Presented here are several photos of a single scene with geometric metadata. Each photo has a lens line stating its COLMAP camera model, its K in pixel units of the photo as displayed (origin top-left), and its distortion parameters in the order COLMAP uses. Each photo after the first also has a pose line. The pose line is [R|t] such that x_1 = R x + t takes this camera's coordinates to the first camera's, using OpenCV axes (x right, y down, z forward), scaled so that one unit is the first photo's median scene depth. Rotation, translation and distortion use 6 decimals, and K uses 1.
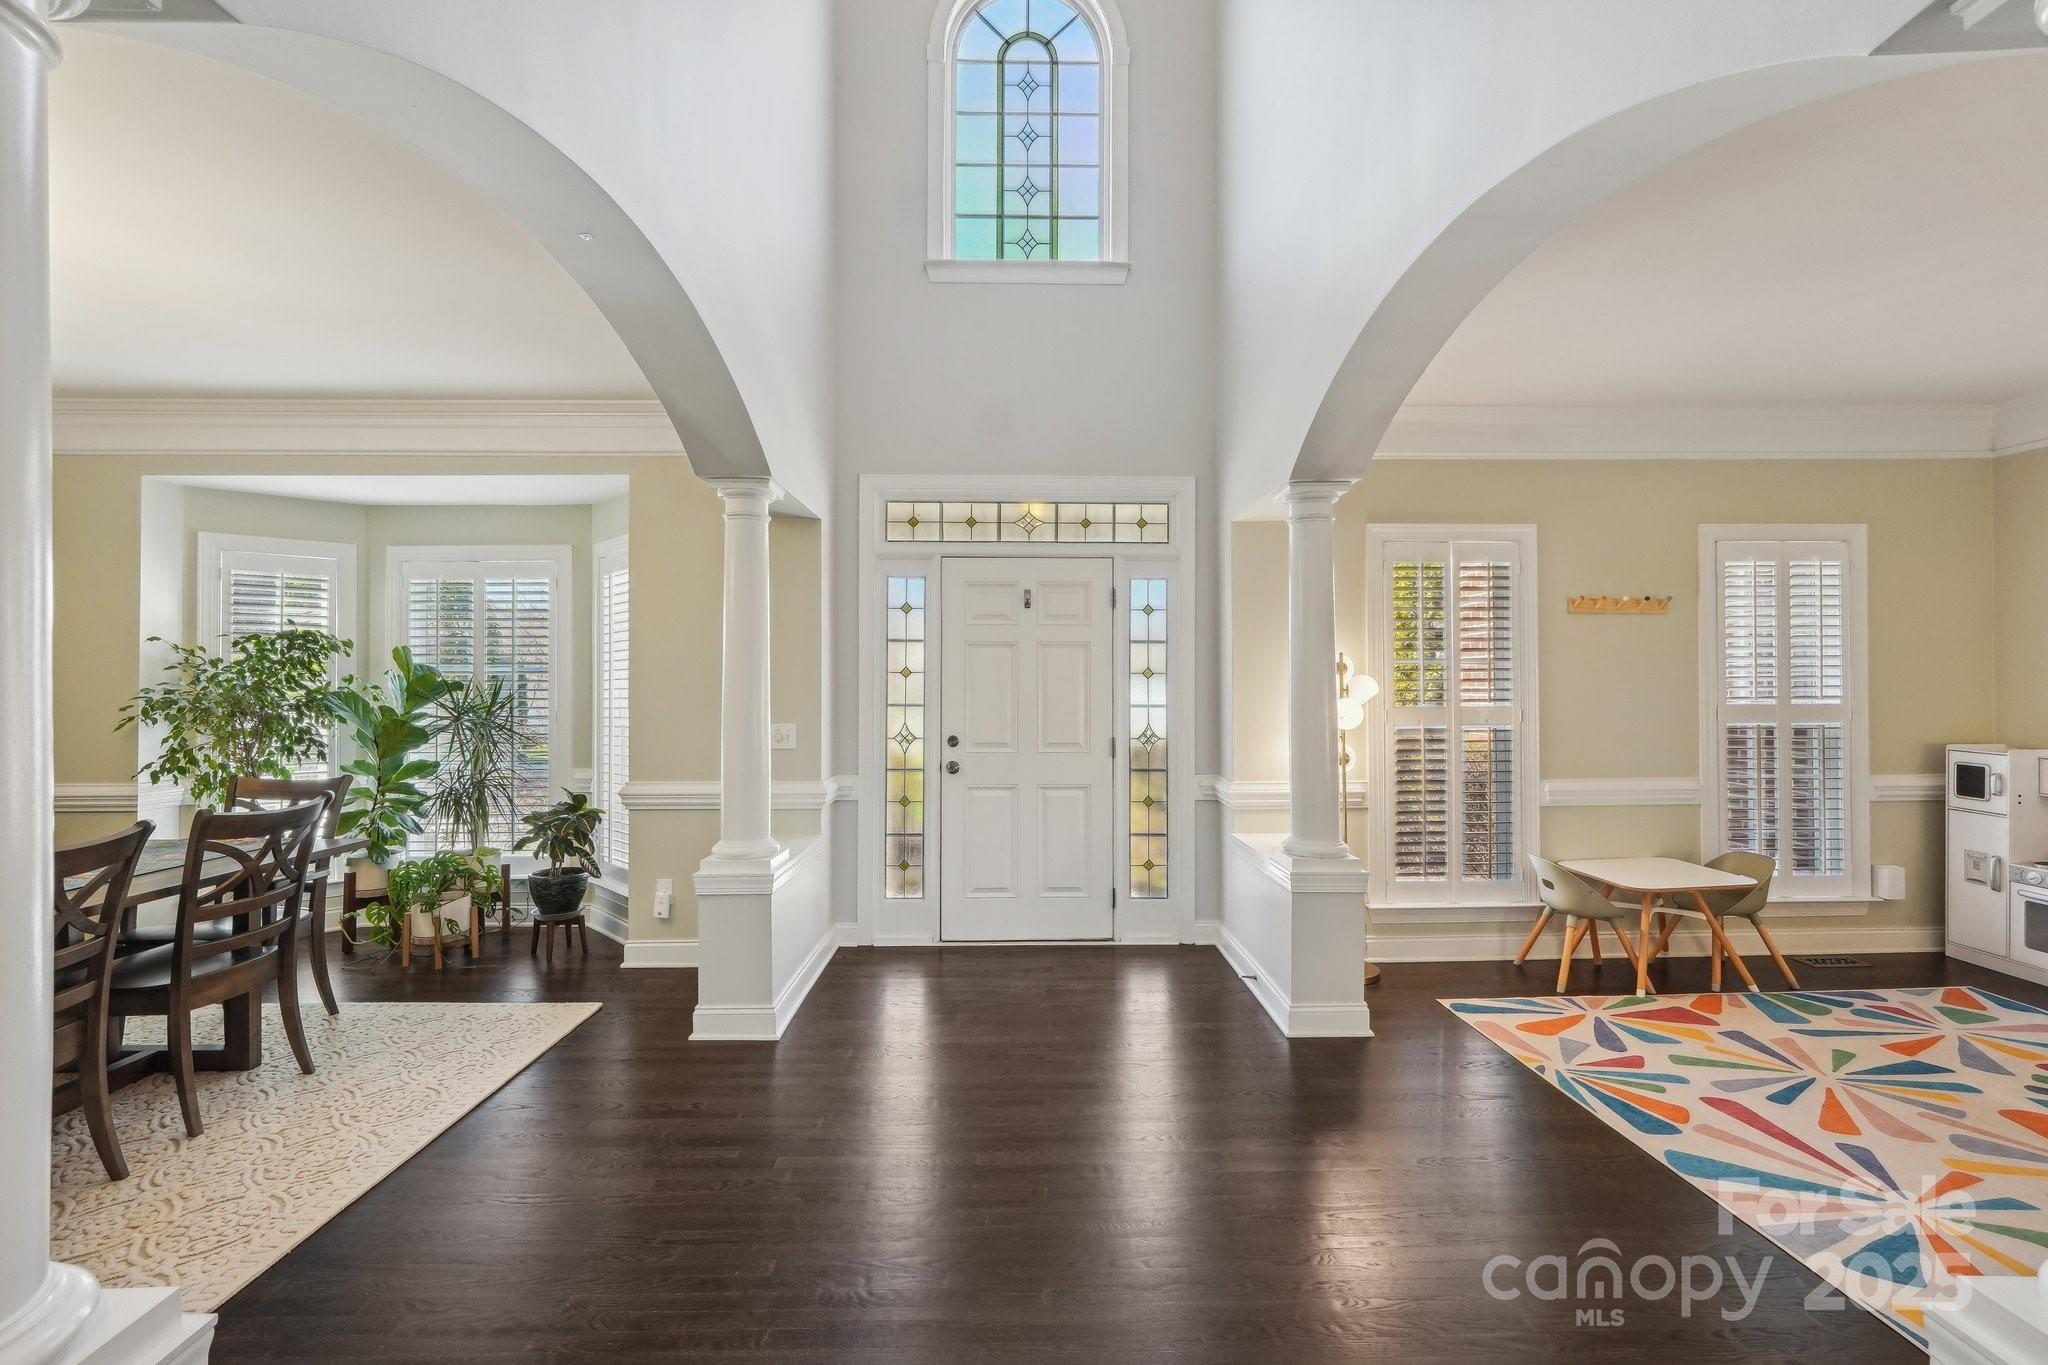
lens RADIAL K [[874.5, 0, 1034.6], [0, 874.5, 684.0], [0, 0, 1]] dist [-0.010190, 0.001960]
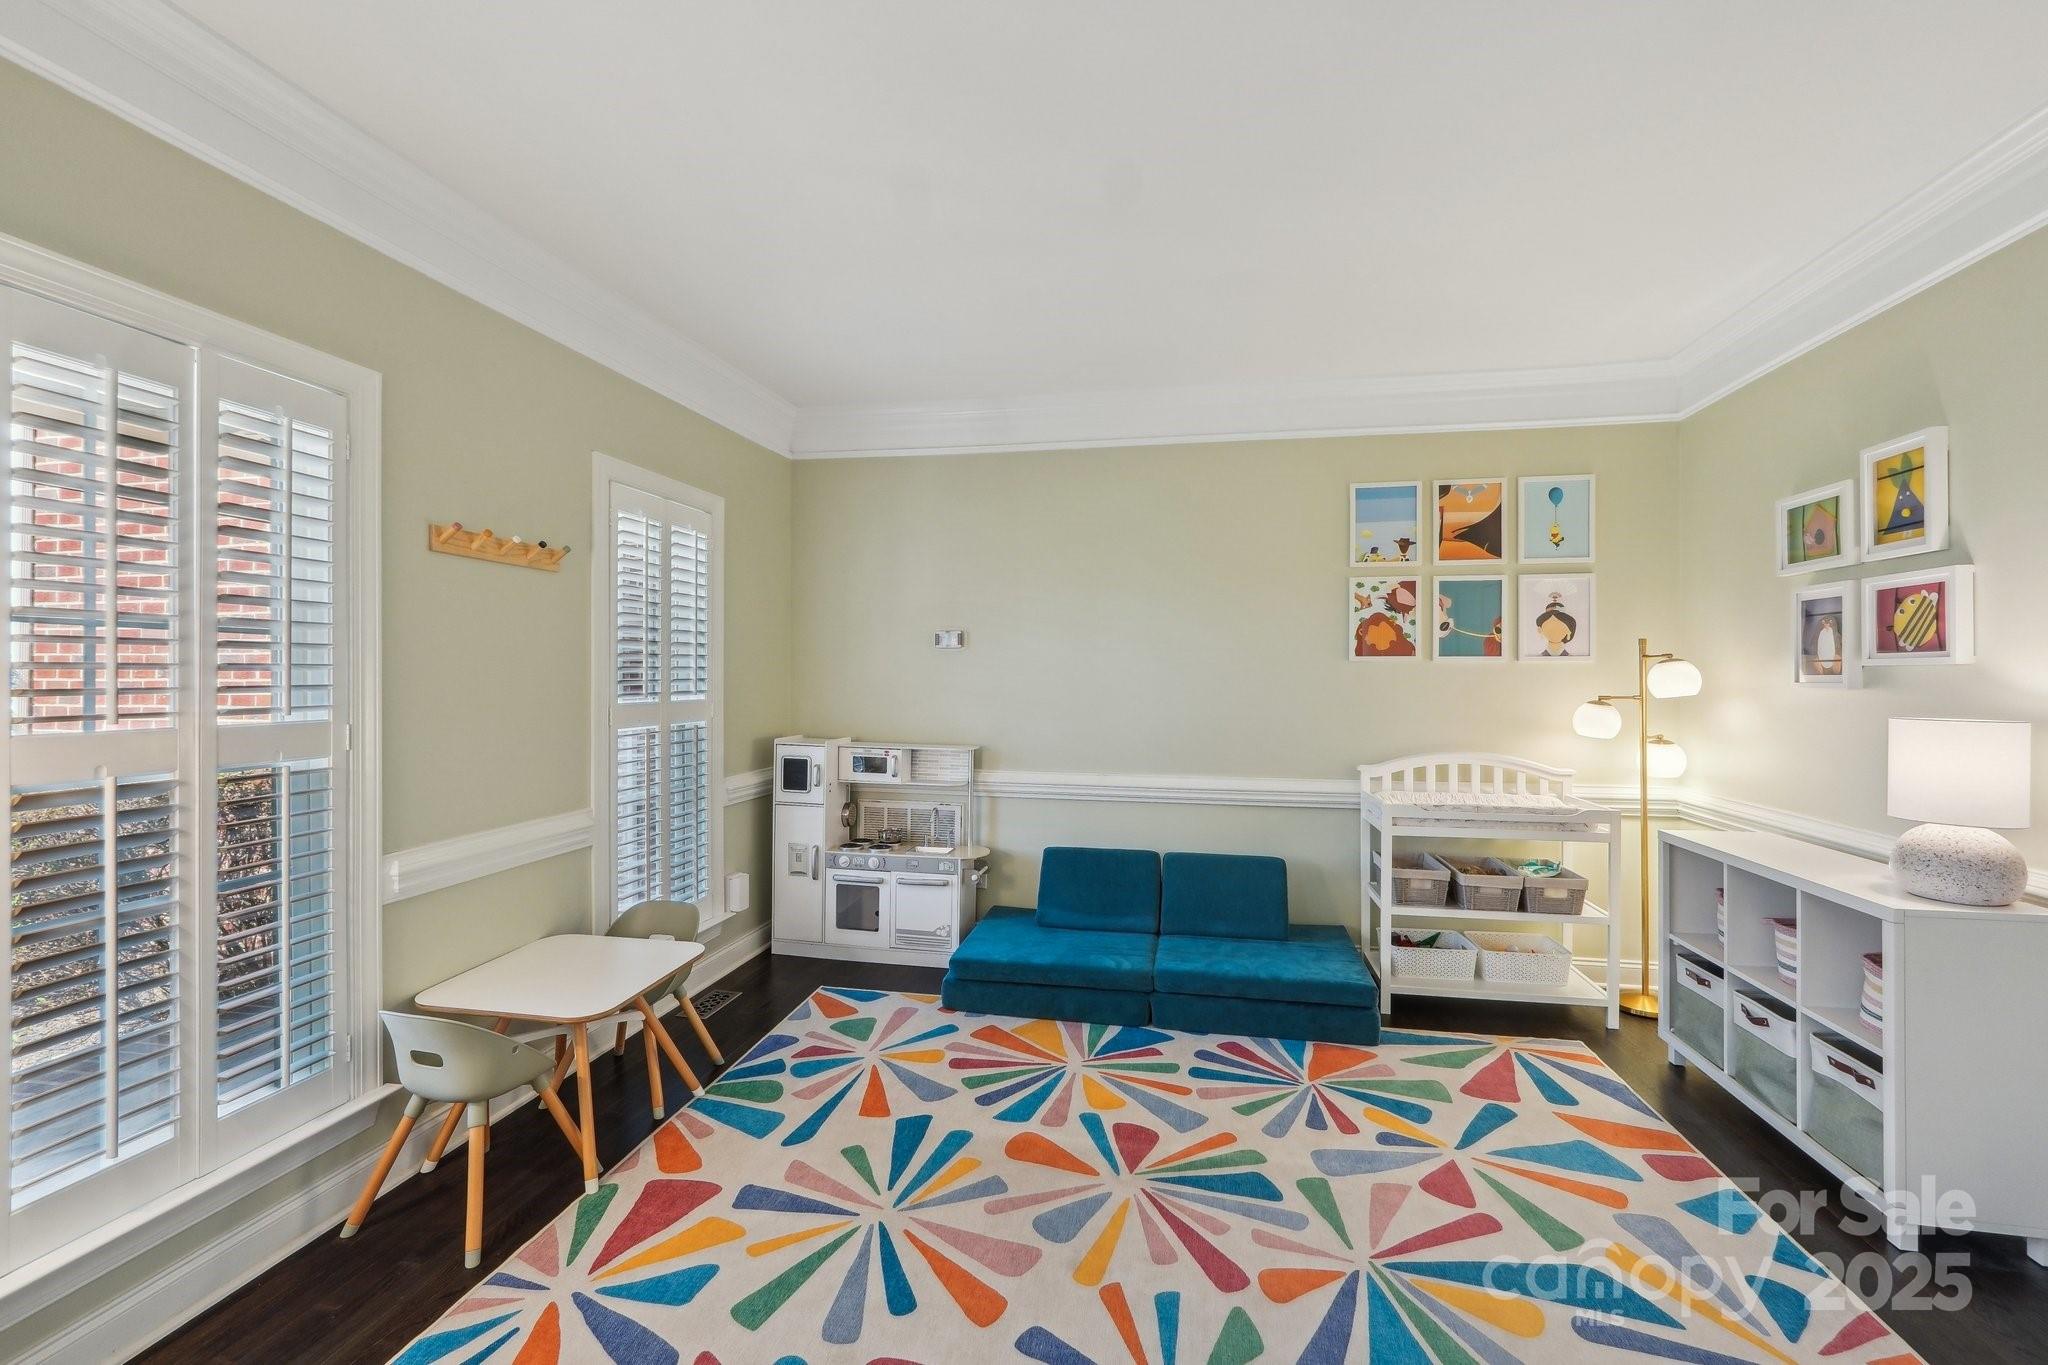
lens RADIAL K [[874.5, 0, 1016.3], [0, 874.5, 675.3], [0, 0, 1]] dist [-0.010190, 0.001960]
pose [[0.231274, 0.003145, 0.972883, 0.159233], [-0.001160, 0.999995, -0.002957, 0.000718], [-0.972888, -0.000444, 0.231277, 0.522529]]
